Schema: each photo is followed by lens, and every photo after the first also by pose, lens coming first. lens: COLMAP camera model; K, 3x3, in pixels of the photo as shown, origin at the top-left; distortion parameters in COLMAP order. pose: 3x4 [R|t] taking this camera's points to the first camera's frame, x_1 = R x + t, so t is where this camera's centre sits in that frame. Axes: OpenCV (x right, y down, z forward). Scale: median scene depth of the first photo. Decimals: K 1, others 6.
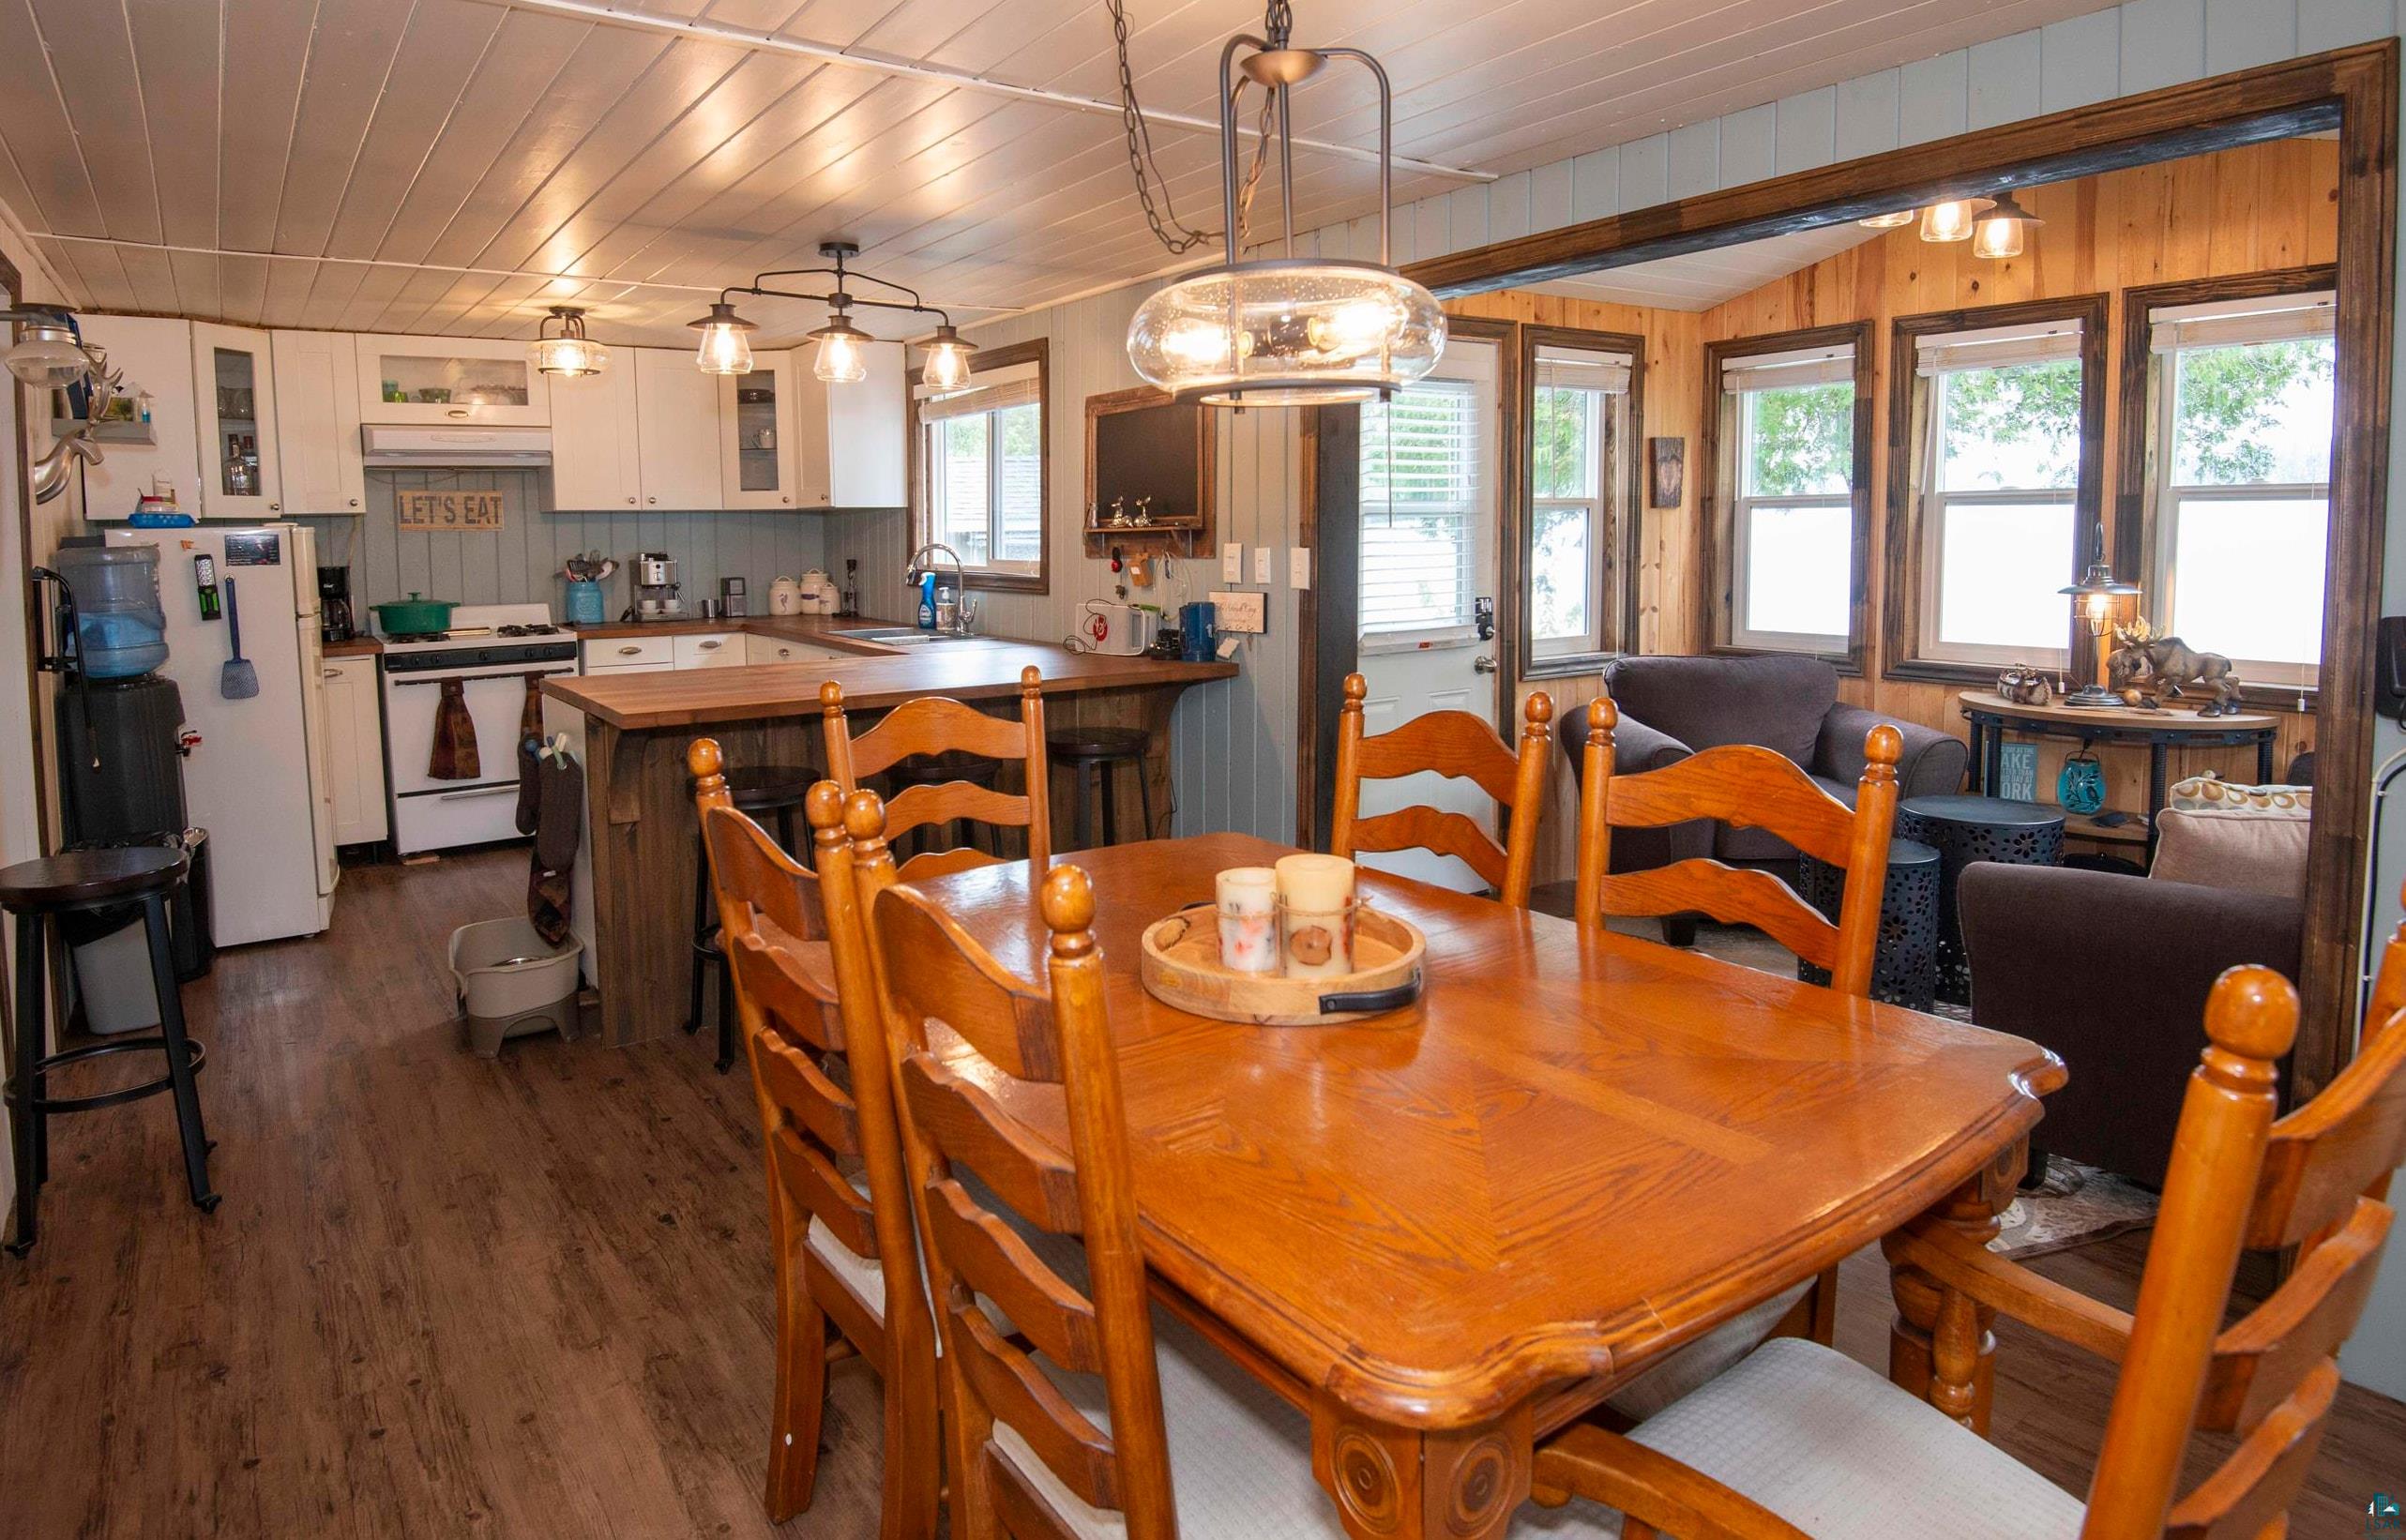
lens RADIAL K [[1359.5, 0, 1200.0], [0, 1359.5, 643.3], [0, 0, 1]] dist [-0.035092, -0.000088]
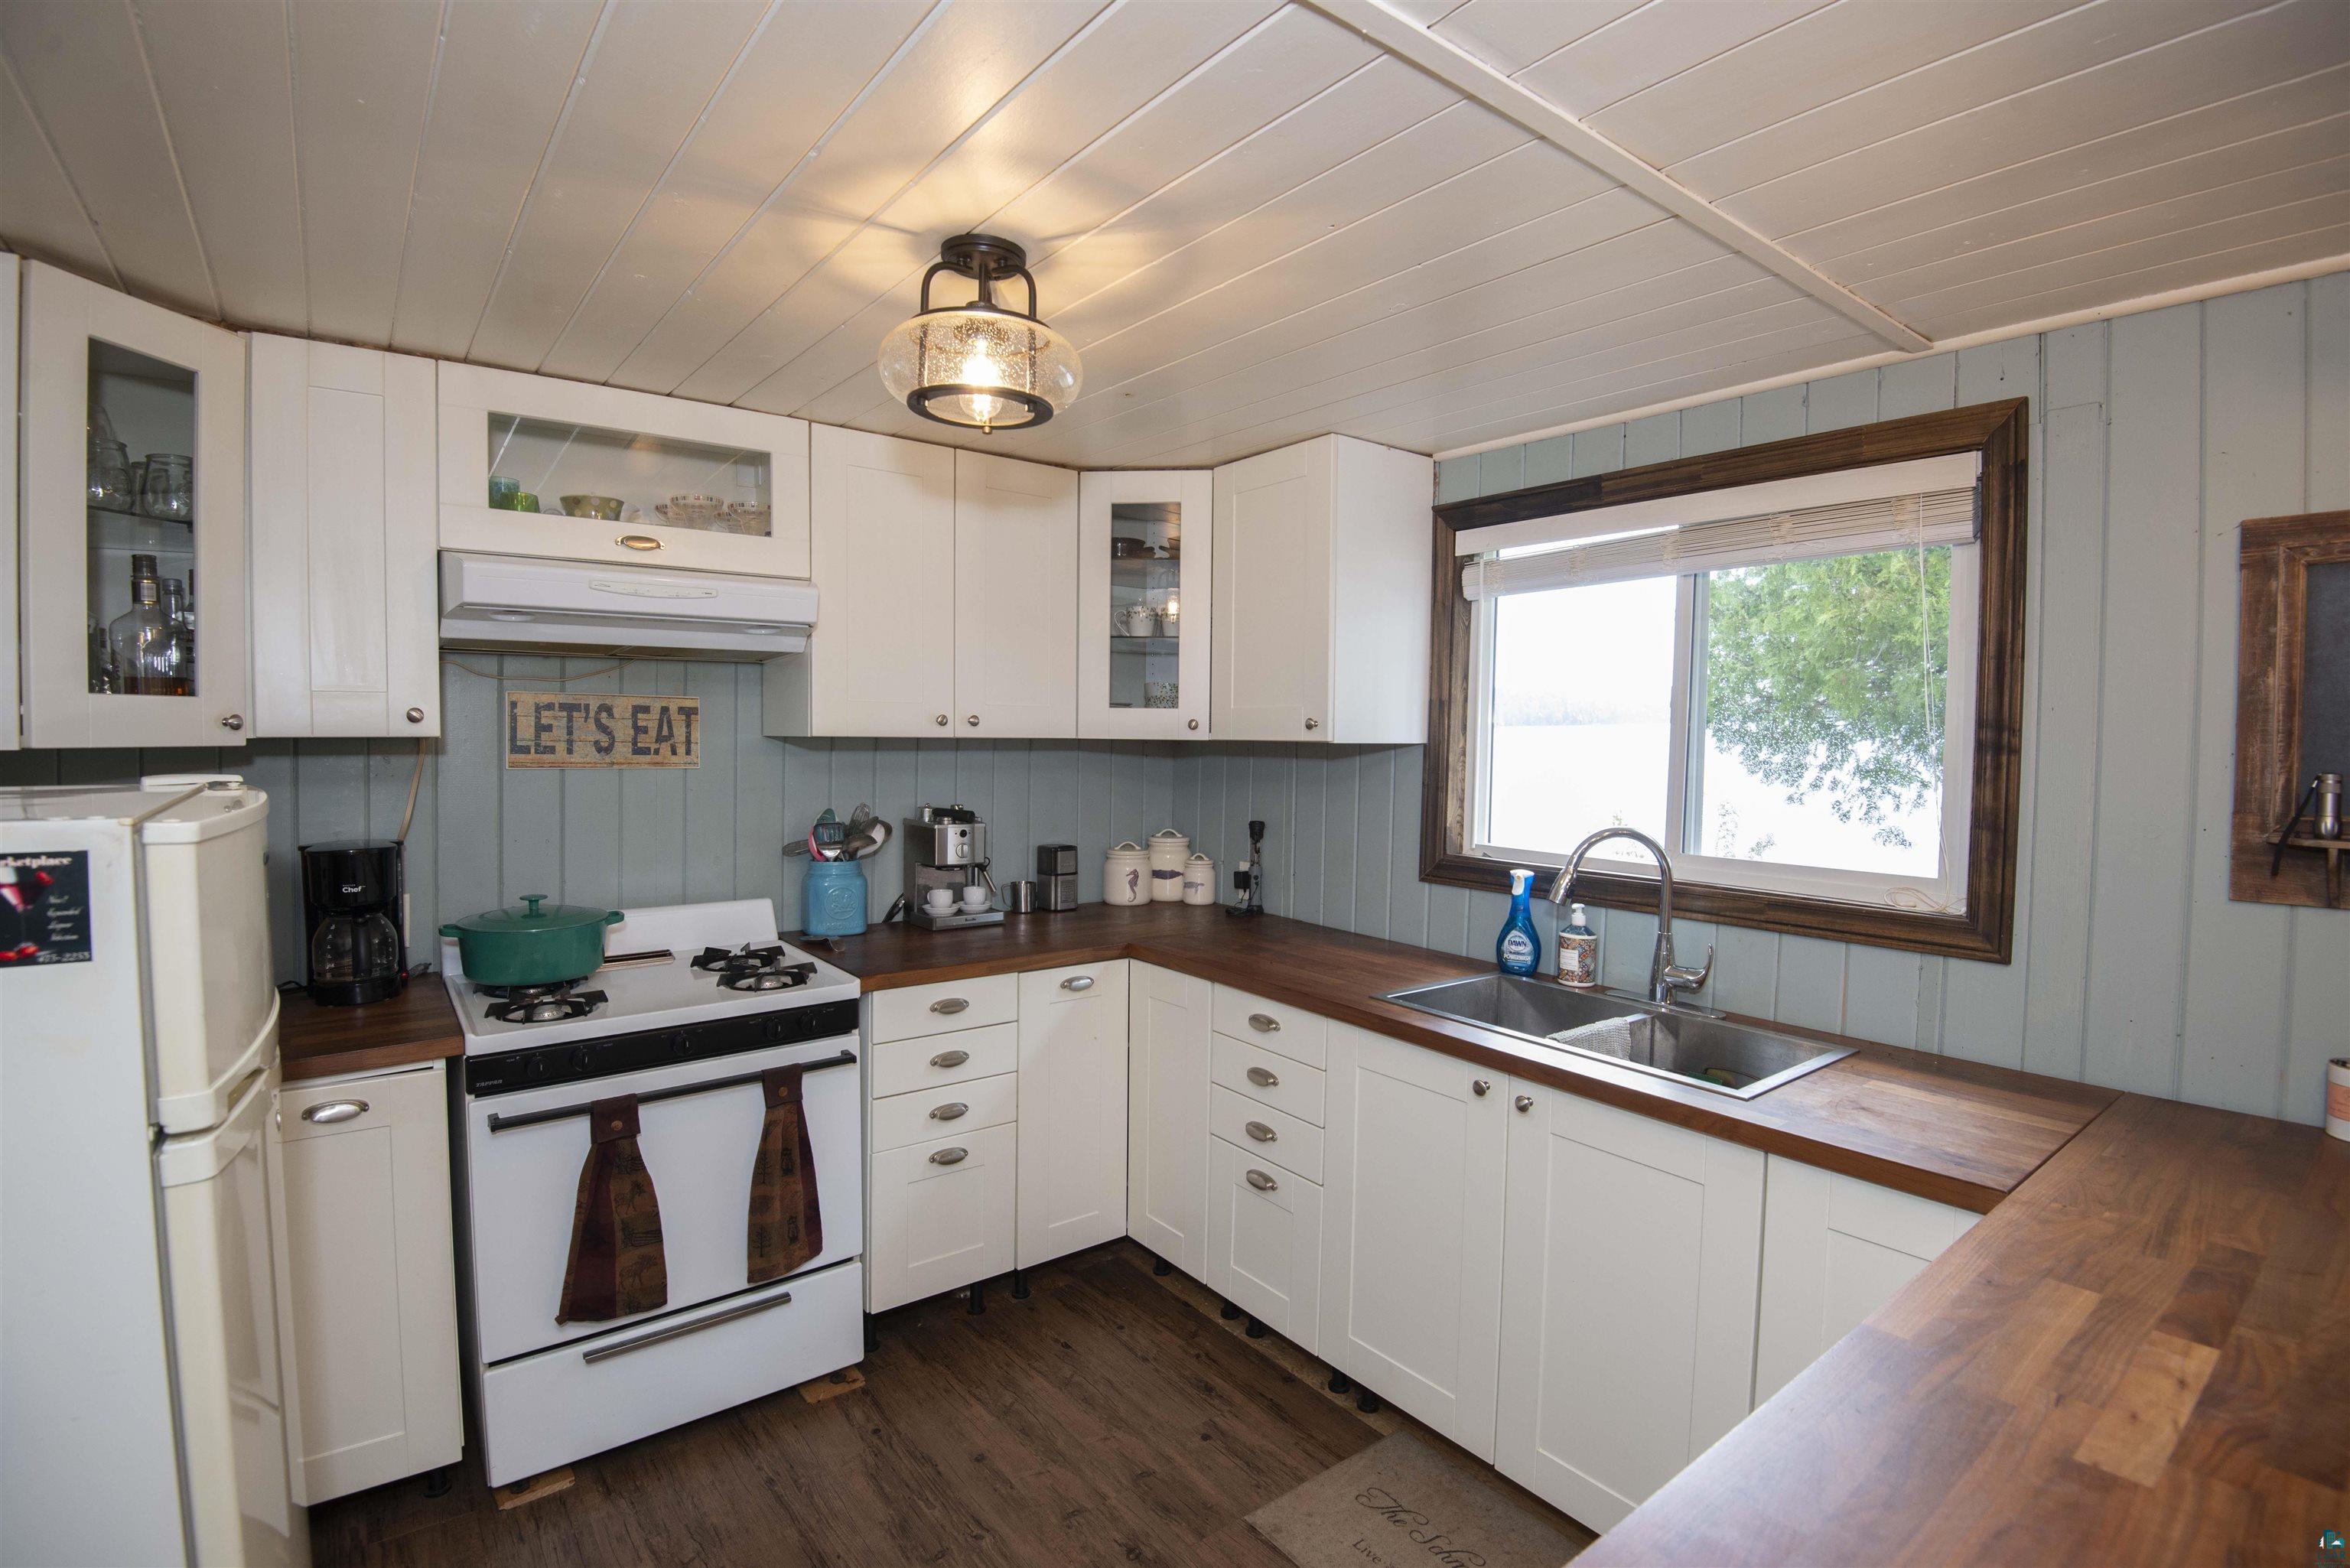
lens RADIAL K [[1088.0, 0, 1181.7], [0, 1088.0, 773.6], [0, 0, 1]] dist [-0.023216, -0.013824]
pose [[0.998996, 0.022121, 0.038948, -0.356363], [-0.020225, 0.998622, -0.048422, -0.067647], [-0.039966, 0.047586, 0.998067, 0.581418]]
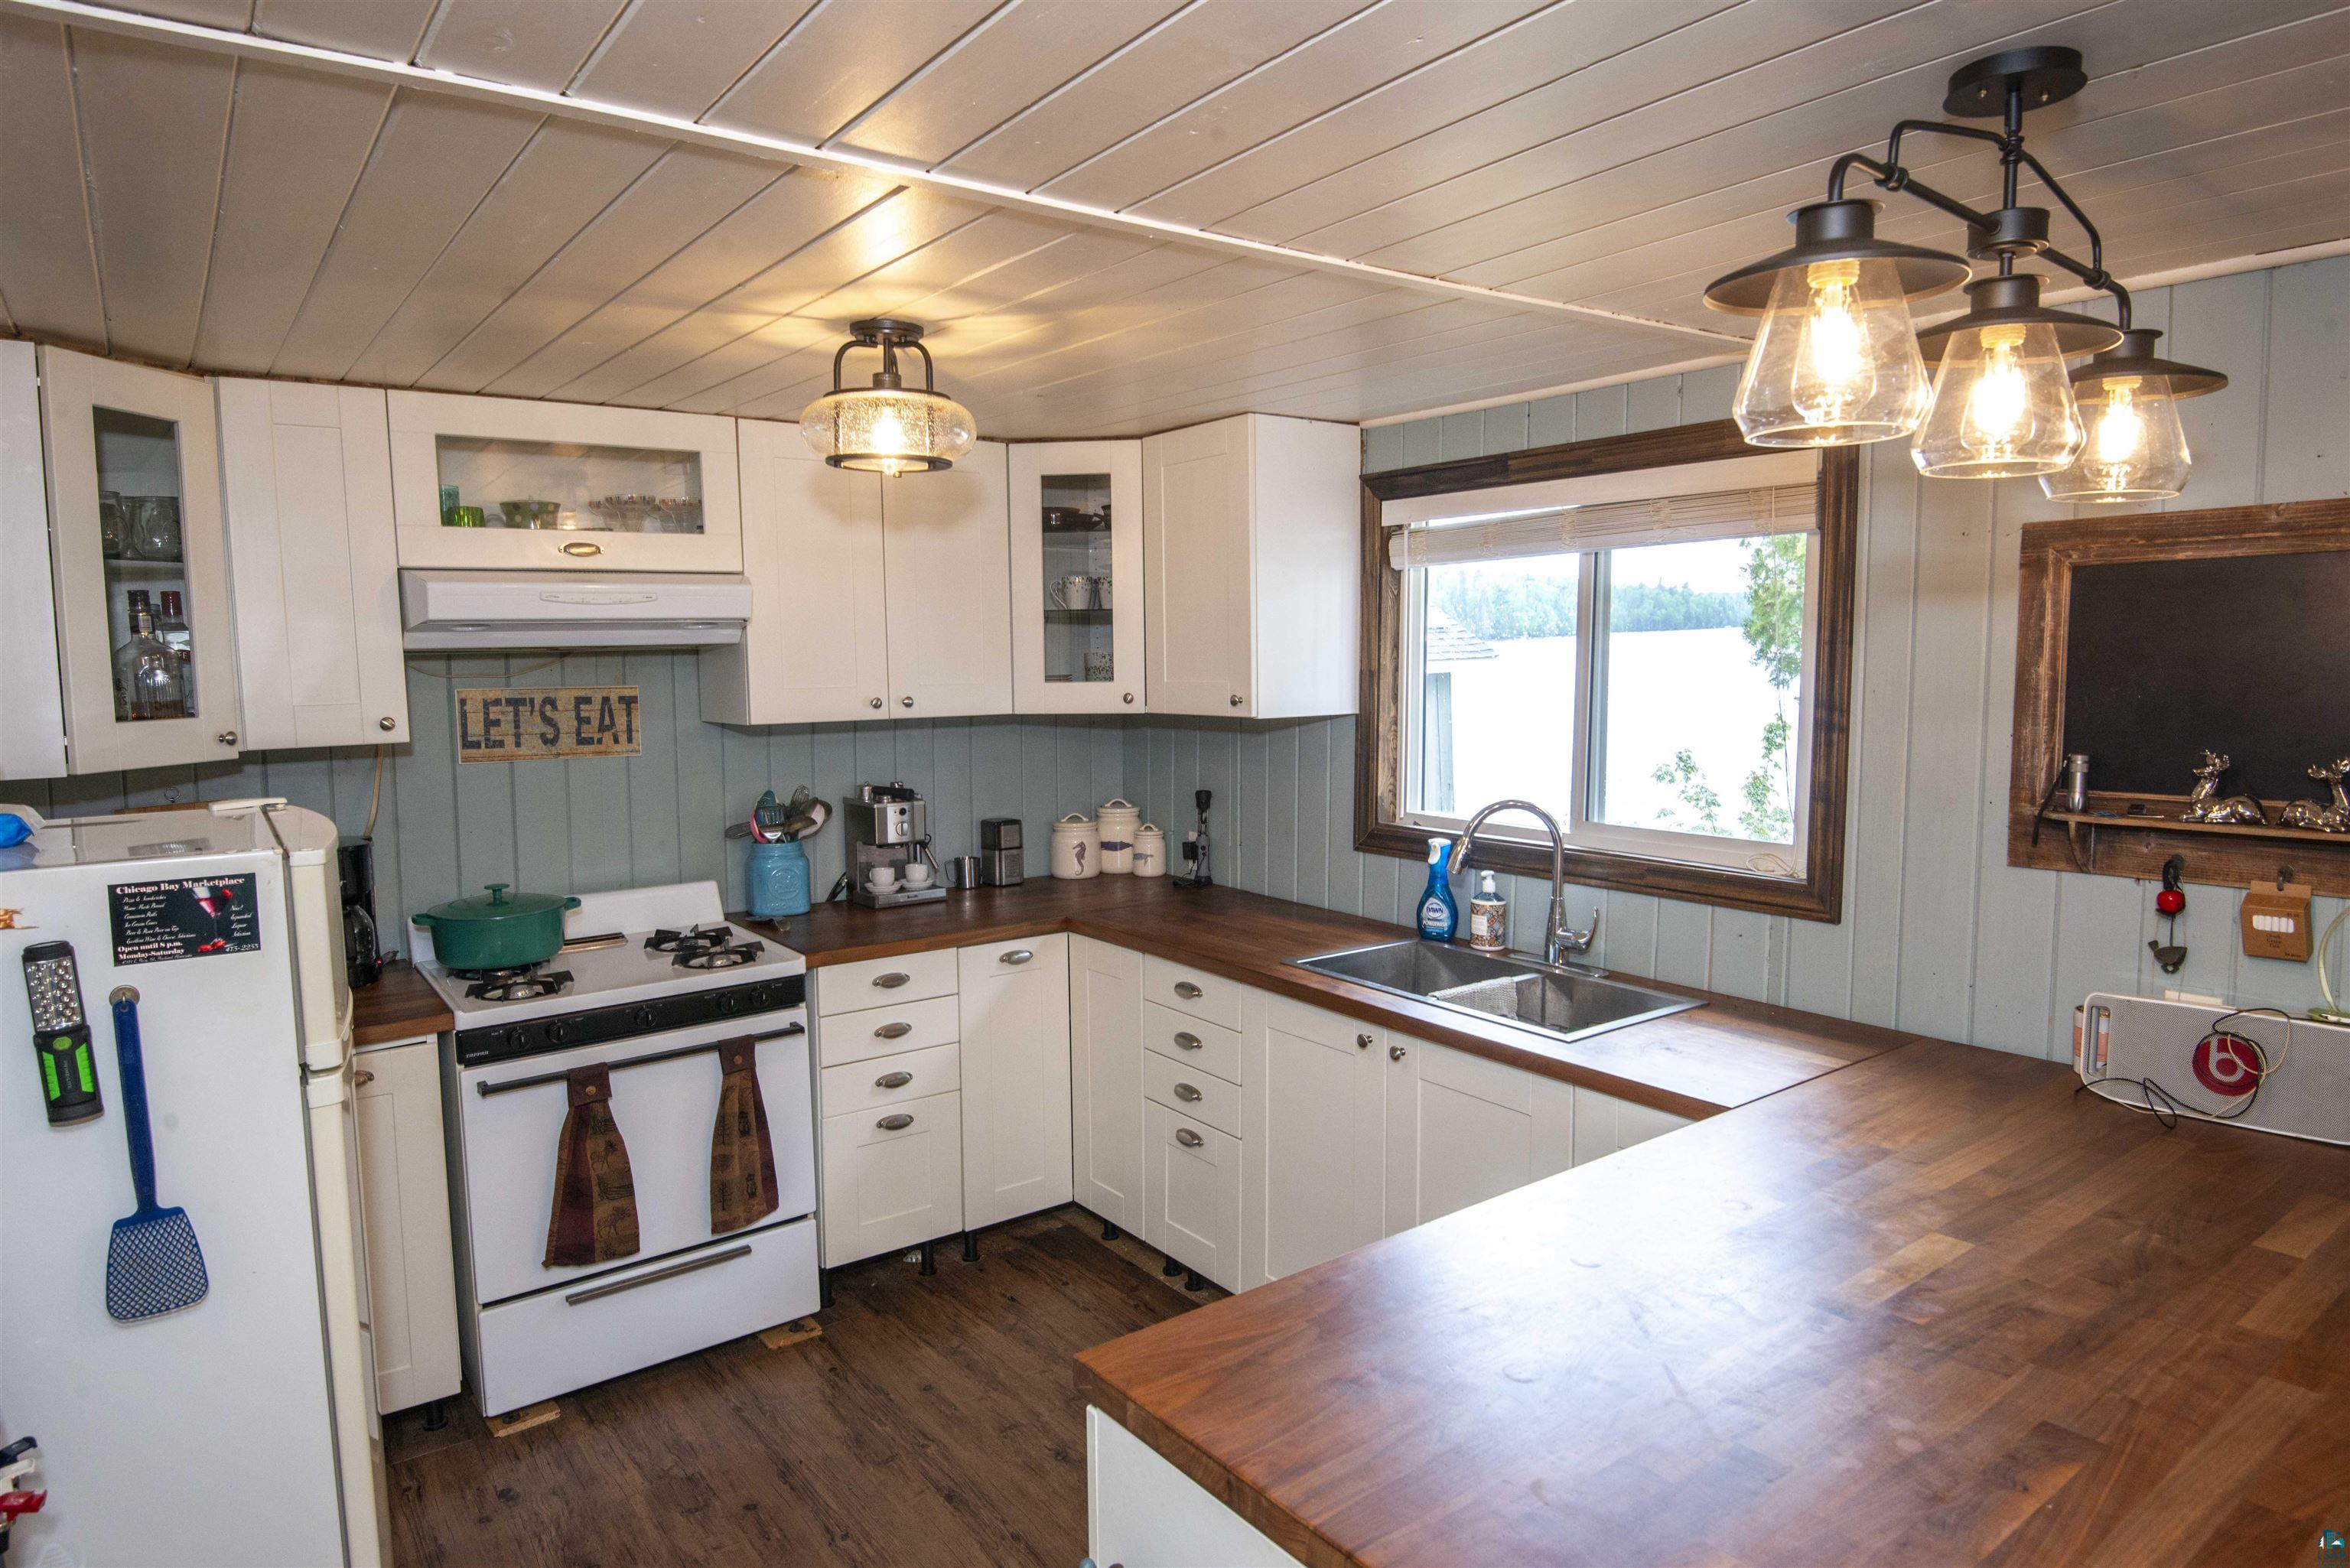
lens RADIAL K [[1361.4, 0, 1174.8], [0, 1361.4, 773.2], [0, 0, 1]] dist [-0.015779, -0.000063]
pose [[0.999801, -0.001645, 0.019899, -0.322864], [0.001583, 0.999994, 0.003155, -0.082150], [-0.019904, -0.003123, 0.999797, 0.452150]]
